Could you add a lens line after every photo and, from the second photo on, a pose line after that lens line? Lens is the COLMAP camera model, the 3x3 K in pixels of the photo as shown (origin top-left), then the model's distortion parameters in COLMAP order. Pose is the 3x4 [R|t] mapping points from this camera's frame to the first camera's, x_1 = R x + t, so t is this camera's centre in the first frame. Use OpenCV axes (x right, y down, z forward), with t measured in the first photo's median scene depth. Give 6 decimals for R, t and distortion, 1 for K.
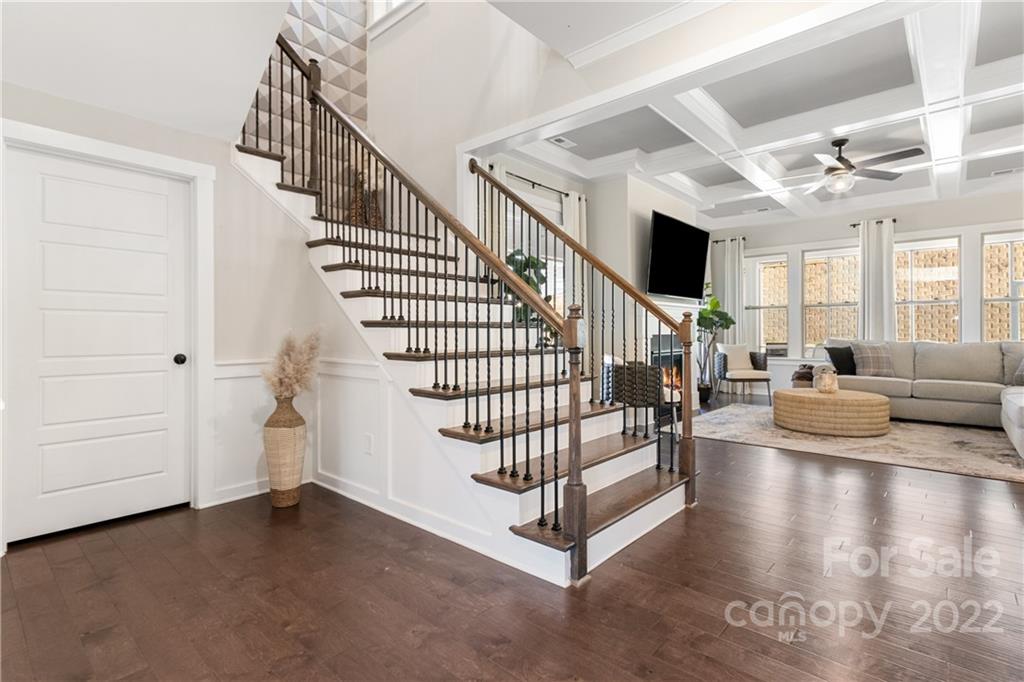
lens RADIAL K [[482.0, 0, 511.1], [0, 482.0, 334.8], [0, 0, 1]] dist [0.000360, 0.001113]
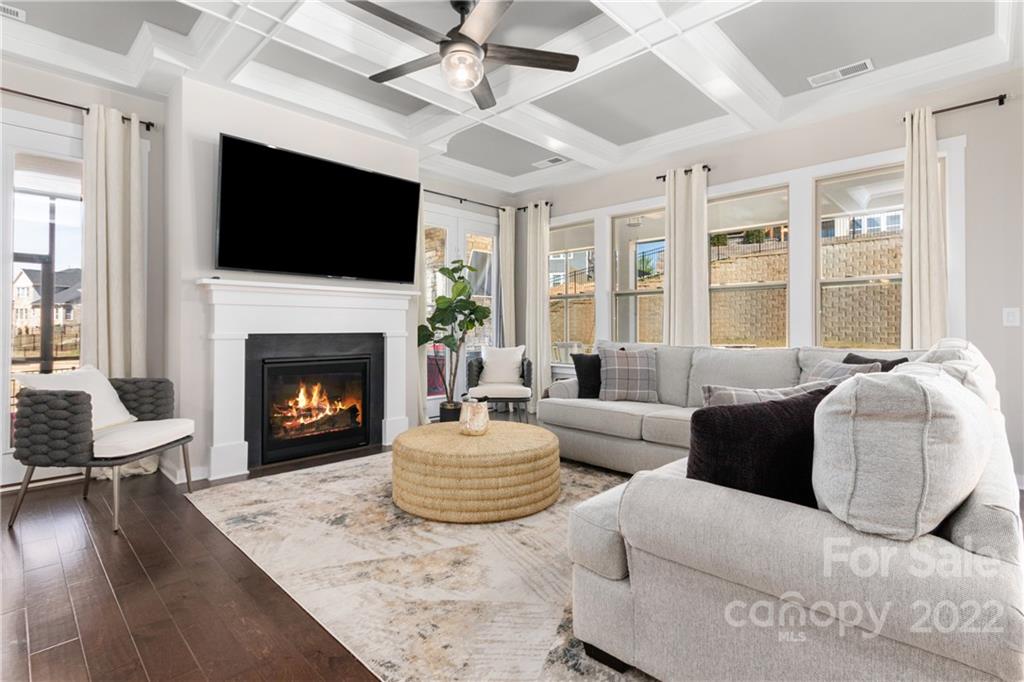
lens RADIAL K [[474.1, 0, 549.7], [0, 474.1, 336.8], [0, 0, 1]] dist [-0.030826, 0.000218]
pose [[0.999338, -0.013235, -0.033880, 0.551340], [0.014117, 0.999564, 0.025933, -0.014588], [0.033522, -0.026394, 0.999089, 0.291523]]
